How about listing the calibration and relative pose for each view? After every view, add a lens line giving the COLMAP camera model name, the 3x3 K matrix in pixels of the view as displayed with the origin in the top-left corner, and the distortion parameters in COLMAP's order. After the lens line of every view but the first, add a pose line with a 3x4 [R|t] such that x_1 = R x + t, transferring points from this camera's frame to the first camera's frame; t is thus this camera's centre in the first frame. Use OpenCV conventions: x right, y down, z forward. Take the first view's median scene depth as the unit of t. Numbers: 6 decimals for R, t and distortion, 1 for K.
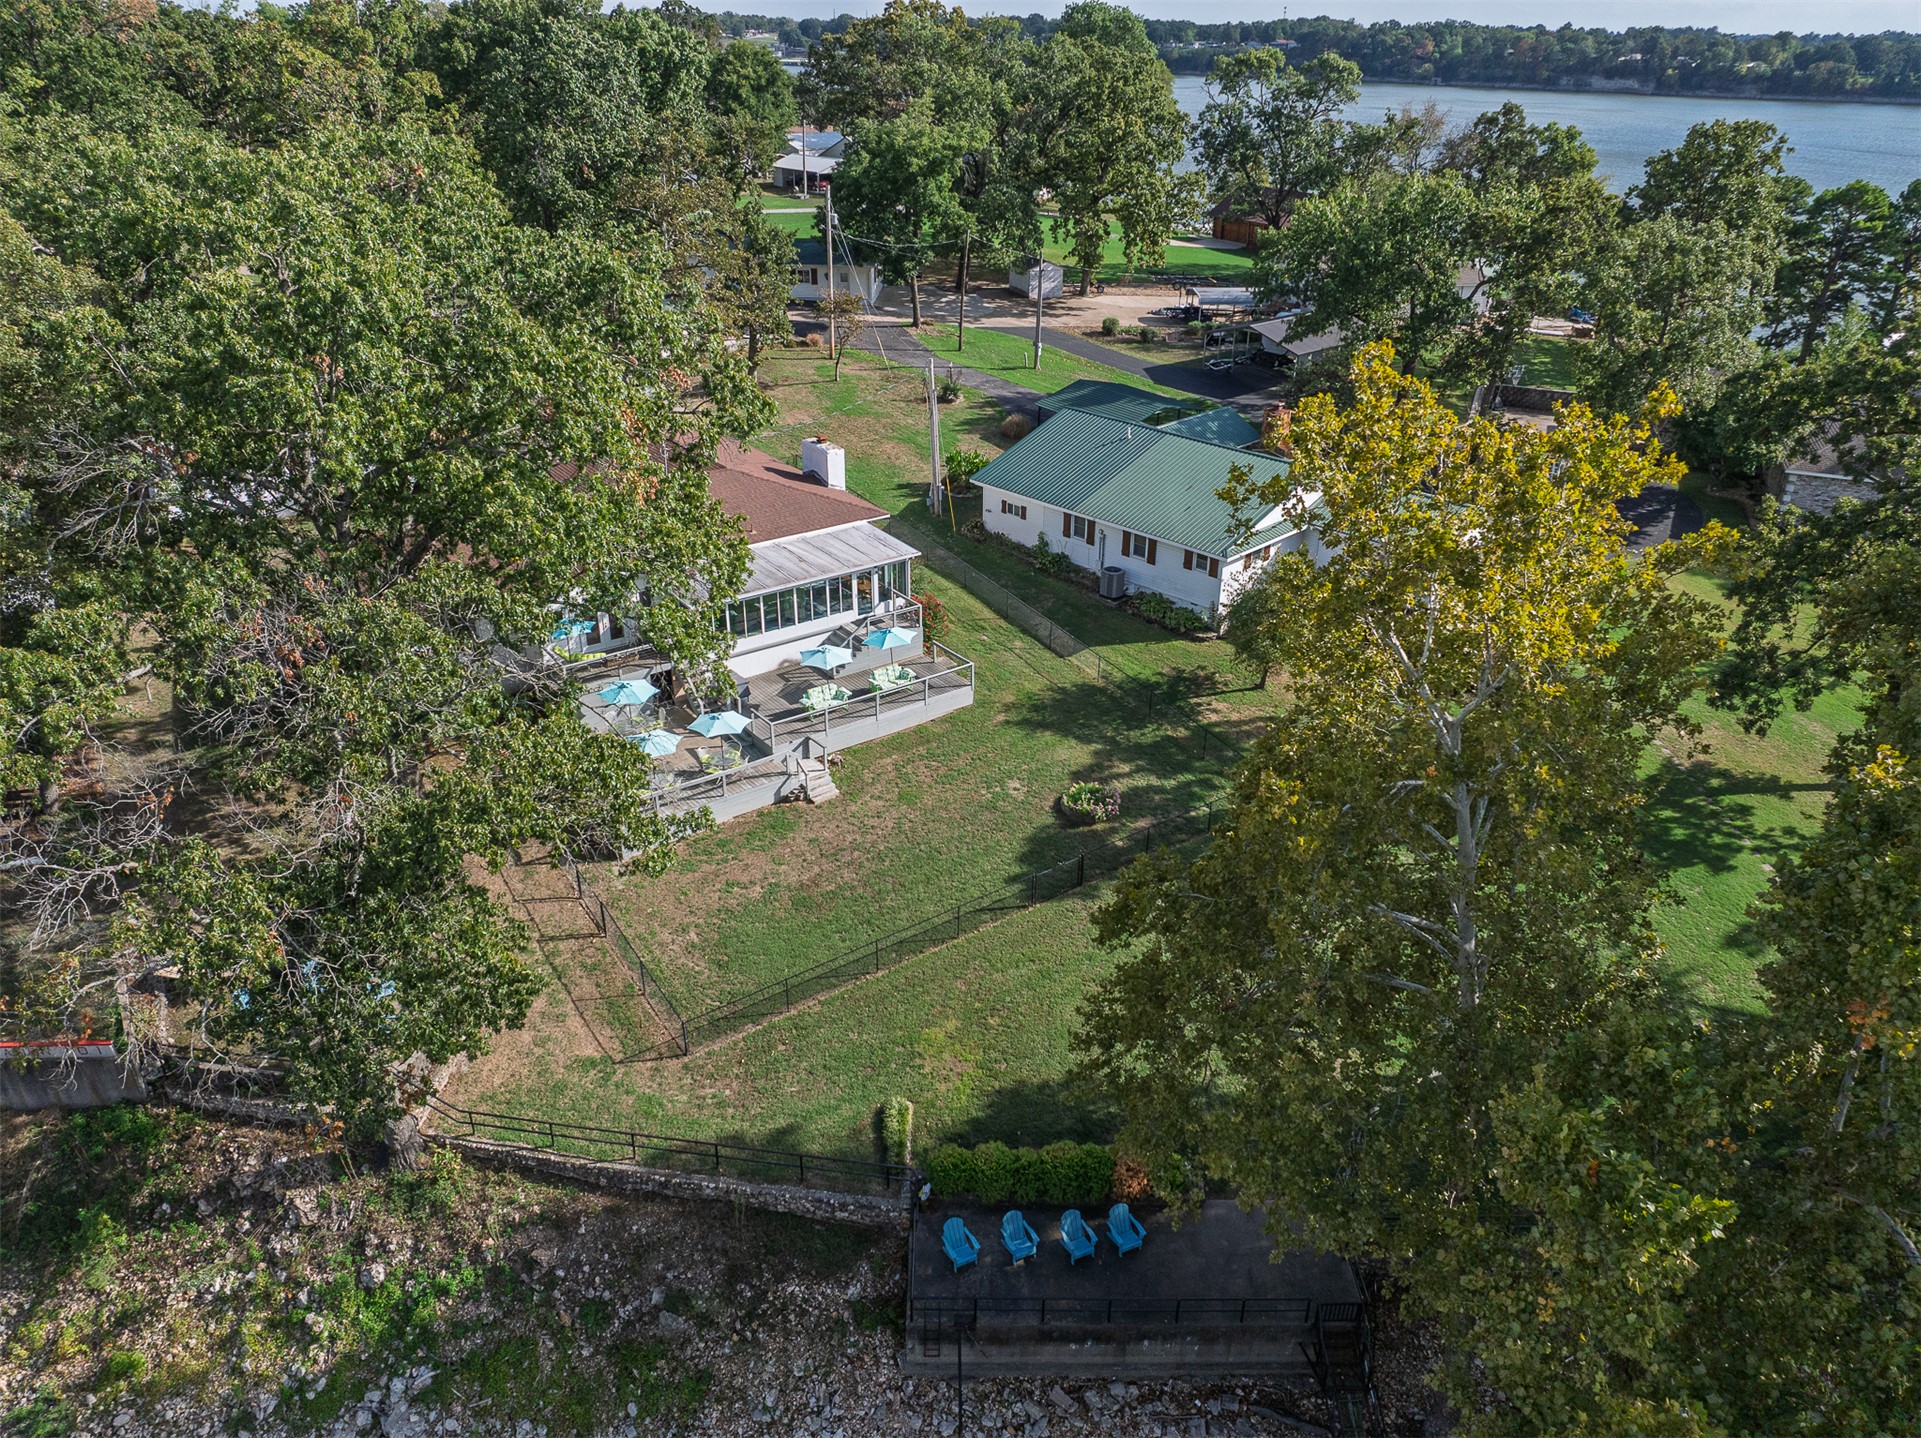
lens RADIAL K [[1342.6, 0, 968.2], [0, 1342.6, 712.6], [0, 0, 1]] dist [-0.038198, -0.000870]
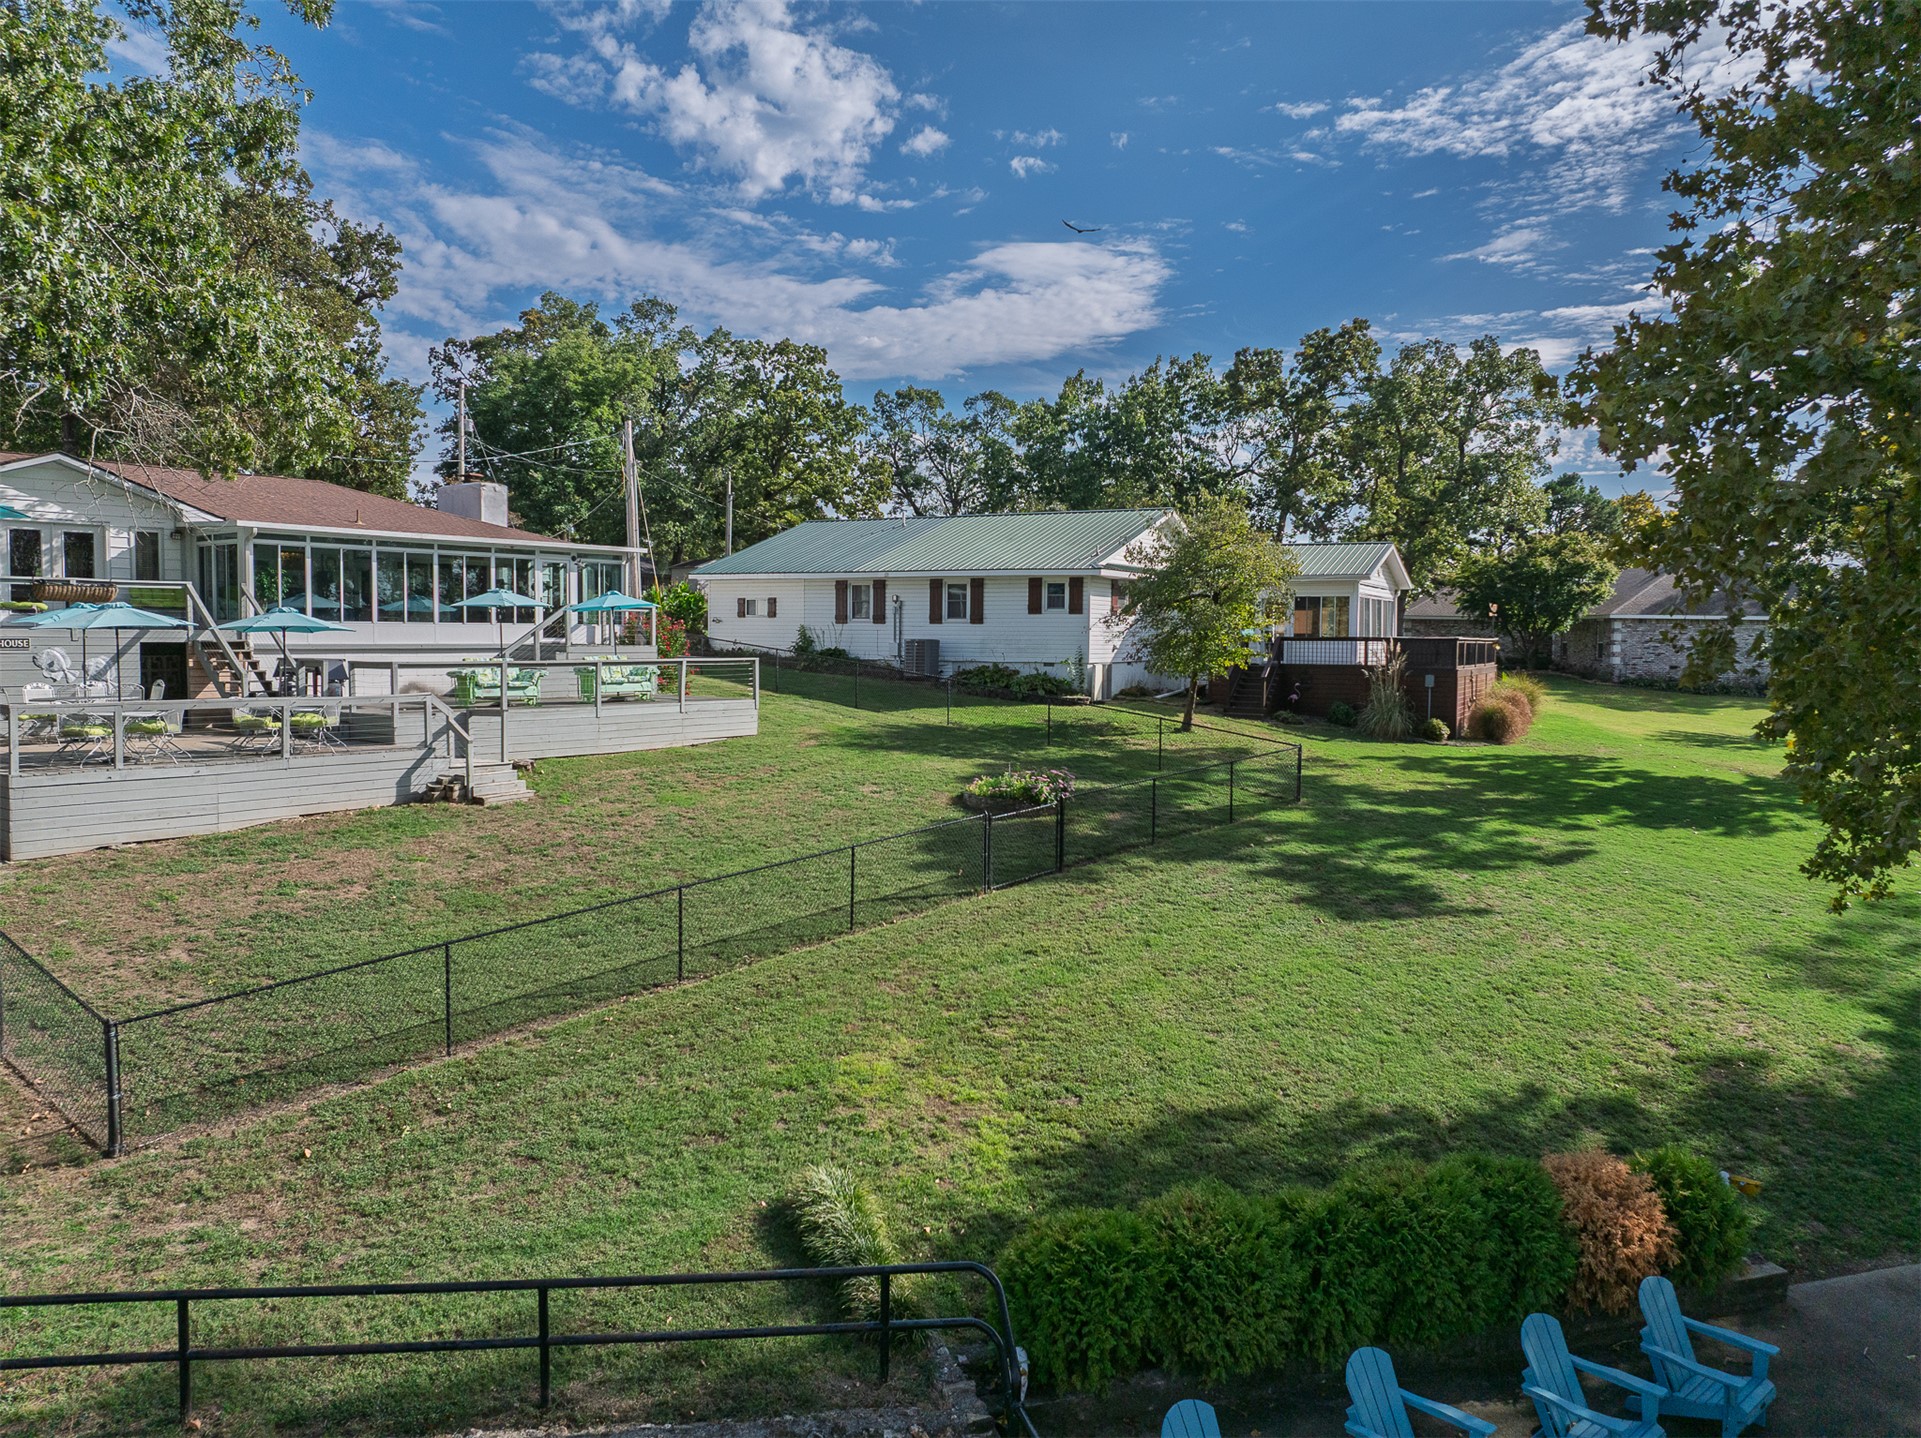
lens RADIAL K [[1342.6, 0, 968.2], [0, 1342.6, 712.6], [0, 0, 1]] dist [-0.038198, -0.000870]
pose [[0.956198, -0.010341, 0.292540, -0.072231], [0.128747, 0.912380, -0.388570, 0.203457], [-0.262889, 0.409213, 0.873747, 0.424000]]
